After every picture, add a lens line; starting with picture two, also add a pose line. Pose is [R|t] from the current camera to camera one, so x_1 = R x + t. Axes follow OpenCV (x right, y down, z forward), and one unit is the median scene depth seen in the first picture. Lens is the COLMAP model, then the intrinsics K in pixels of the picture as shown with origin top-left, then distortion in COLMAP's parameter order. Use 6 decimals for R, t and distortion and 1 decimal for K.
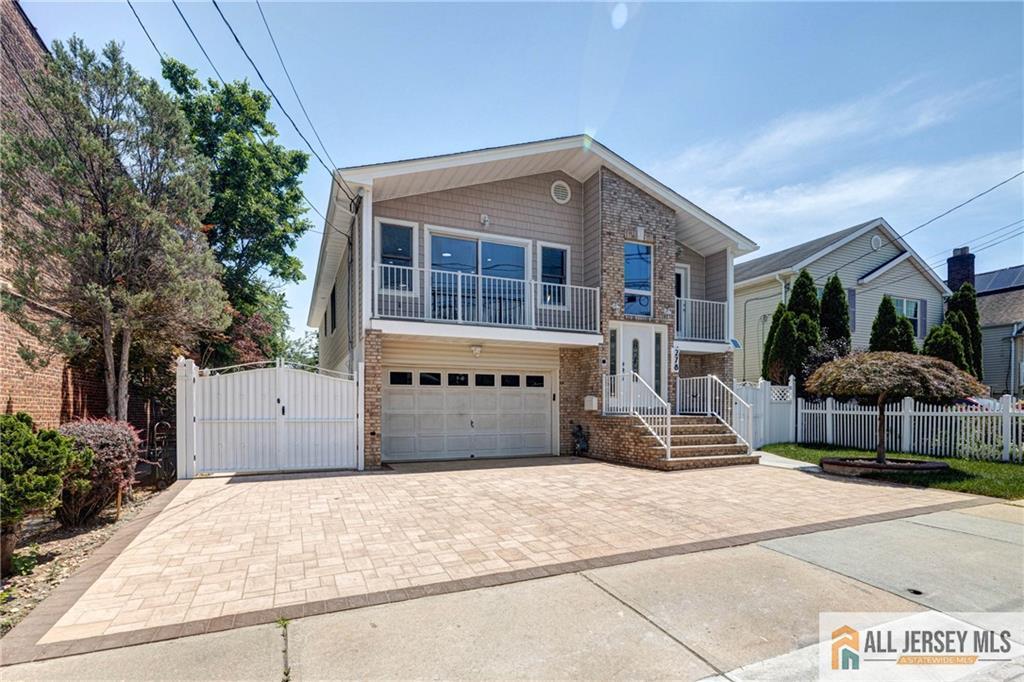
lens RADIAL K [[518.4, 0, 500.0], [0, 518.4, 410.6], [0, 0, 1]] dist [0.000232, 0.000156]
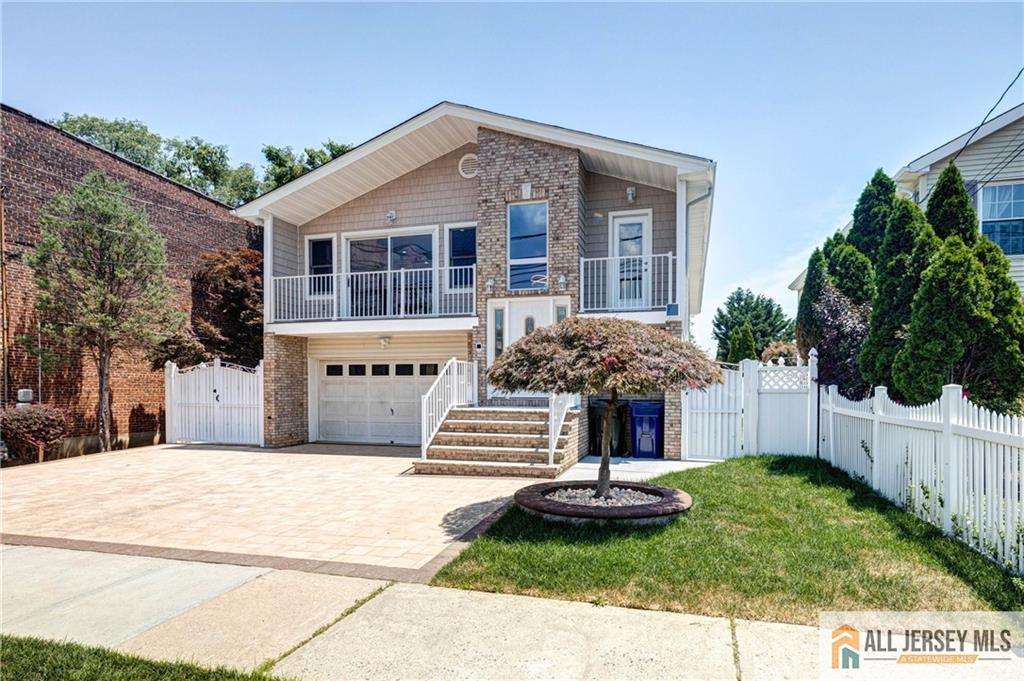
lens RADIAL K [[510.0, 0, 557.1], [0, 510.0, 395.3], [0, 0, 1]] dist [0.001008, -0.000132]
pose [[0.785705, 0.011217, -0.618499, 0.840564], [-0.004489, 0.999913, 0.012432, -0.021717], [0.618585, -0.006991, 0.785687, 0.386209]]
